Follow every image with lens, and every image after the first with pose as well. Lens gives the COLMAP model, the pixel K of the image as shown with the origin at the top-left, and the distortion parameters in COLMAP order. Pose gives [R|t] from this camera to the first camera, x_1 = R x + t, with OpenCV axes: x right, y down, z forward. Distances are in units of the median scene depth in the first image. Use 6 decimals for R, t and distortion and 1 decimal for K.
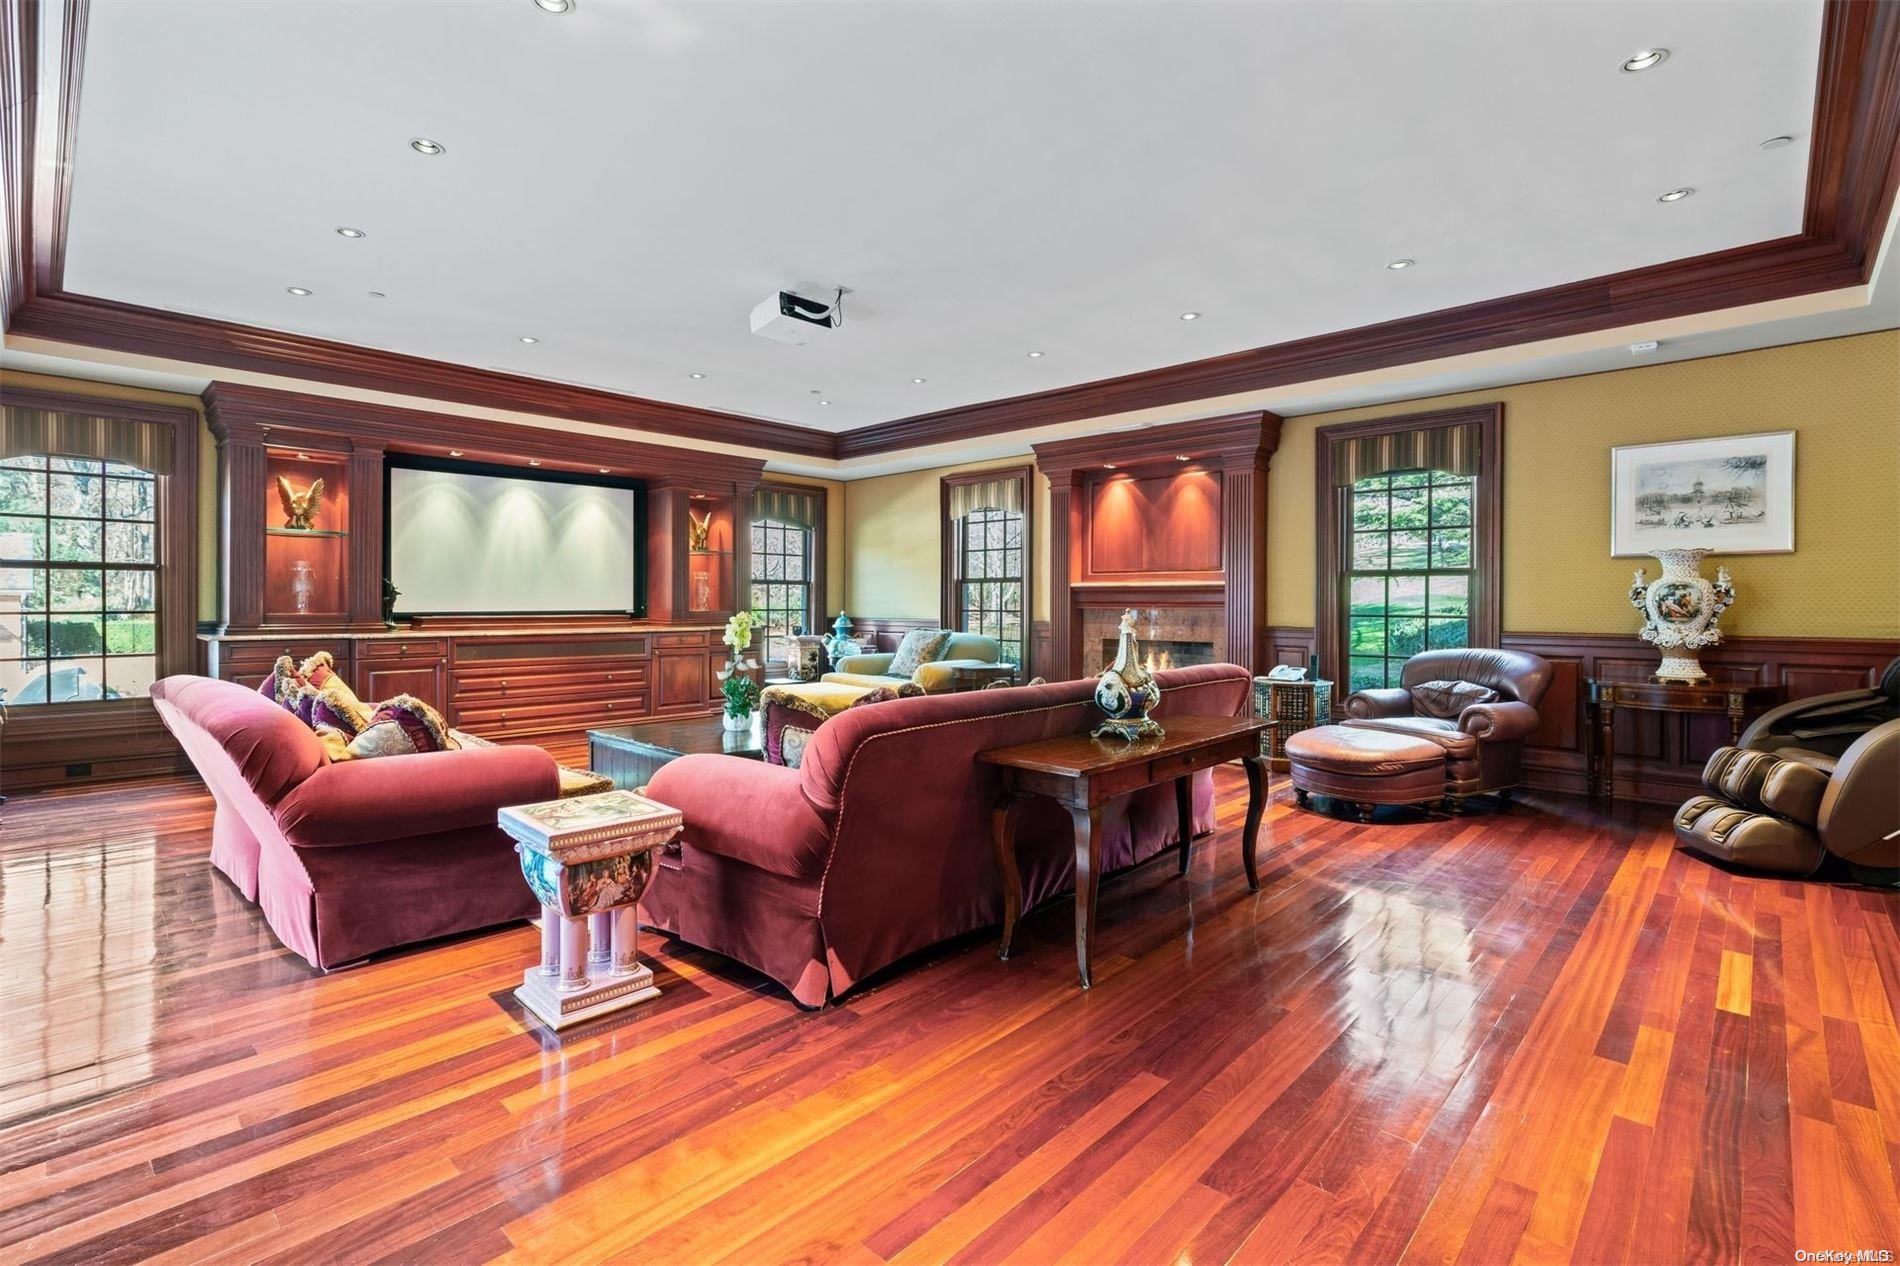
lens RADIAL K [[868.2, 0, 951.8], [0, 868.2, 616.6], [0, 0, 1]] dist [-0.028595, -0.000365]
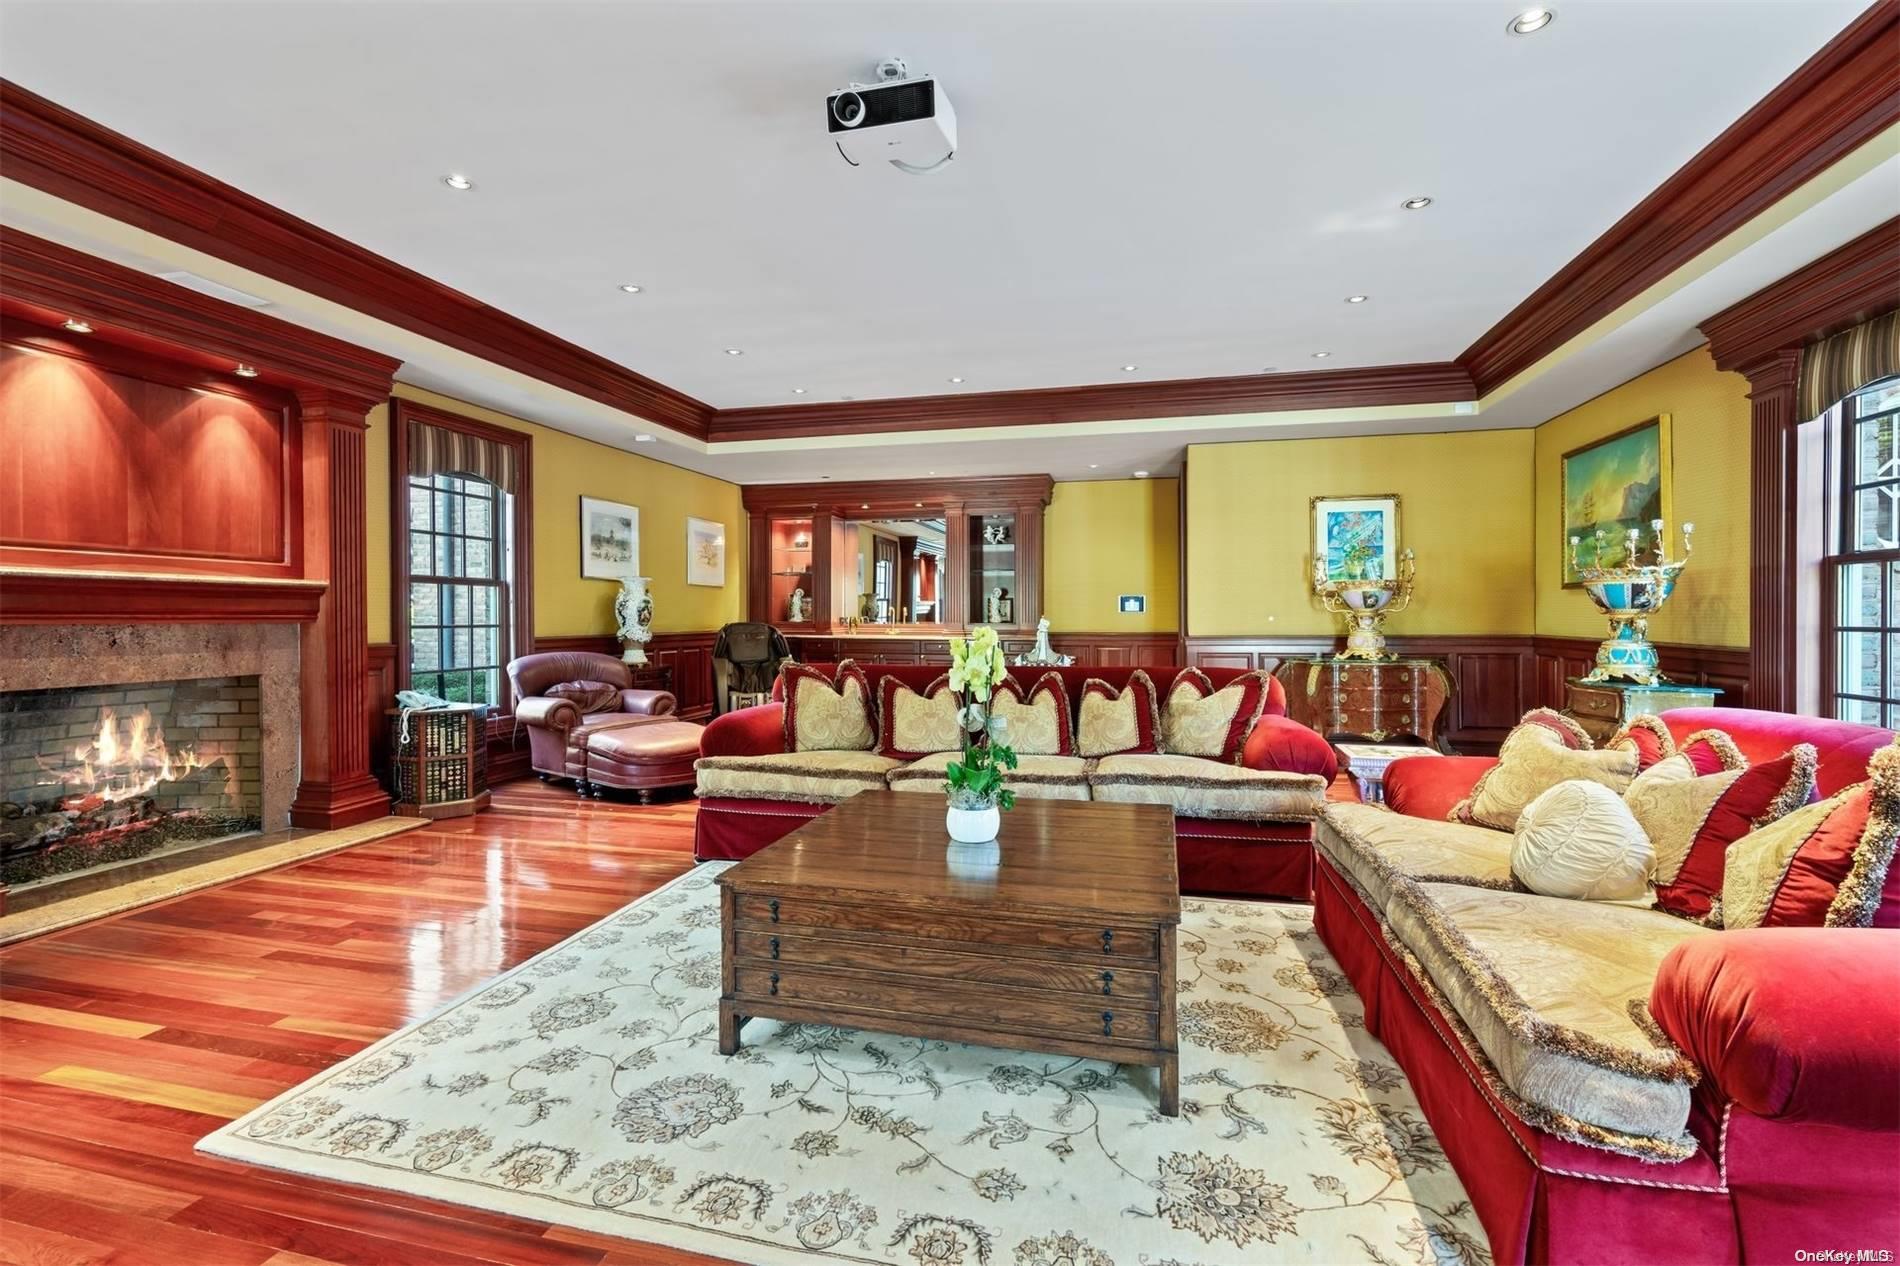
lens RADIAL K [[868.2, 0, 952.1], [0, 868.2, 625.8], [0, 0, 1]] dist [-0.028595, -0.000365]
pose [[-0.495939, -0.011915, 0.868276, -0.569213], [0.010519, 0.999750, 0.019727, -0.014273], [-0.868294, 0.018917, -0.495690, 0.997885]]
